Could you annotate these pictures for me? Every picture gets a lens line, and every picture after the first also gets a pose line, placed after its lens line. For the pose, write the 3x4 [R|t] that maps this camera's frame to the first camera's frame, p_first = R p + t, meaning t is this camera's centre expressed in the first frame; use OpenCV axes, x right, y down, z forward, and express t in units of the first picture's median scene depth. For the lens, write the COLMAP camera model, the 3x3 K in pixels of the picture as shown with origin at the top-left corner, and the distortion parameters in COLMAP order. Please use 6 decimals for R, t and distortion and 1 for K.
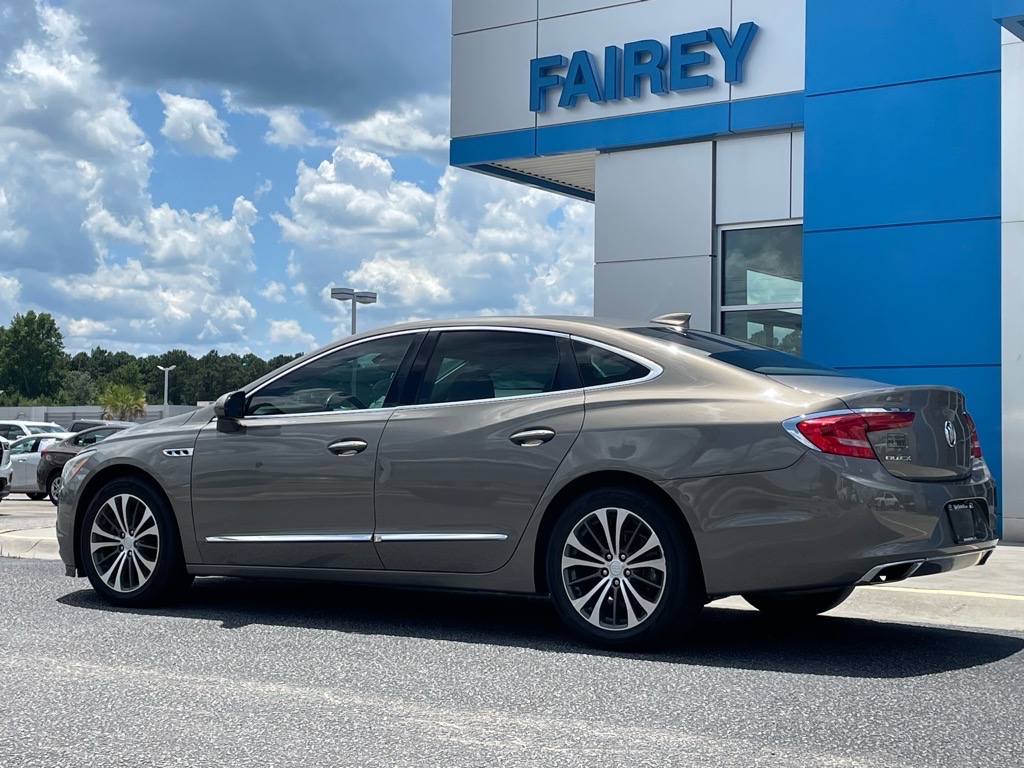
lens RADIAL K [[1573.2, 0, 512.6], [0, 1573.2, 384.4], [0, 0, 1]] dist [0.119746, 0.000000]
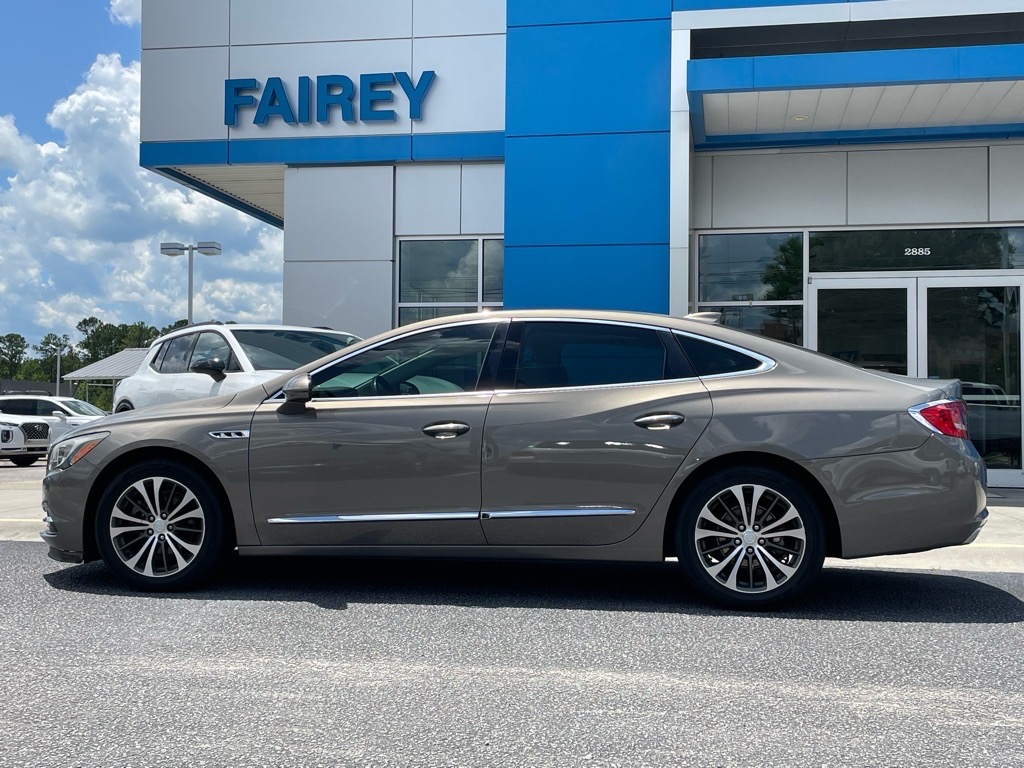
lens RADIAL K [[1247.4, 0, 509.1], [0, 1247.4, 355.9], [0, 0, 1]] dist [0.078706, 0.000000]
pose [[0.910805, 0.019244, 0.412388, -0.369222], [-0.016227, 0.999810, -0.010816, -0.000925], [-0.412518, 0.003159, 0.910944, 0.200758]]
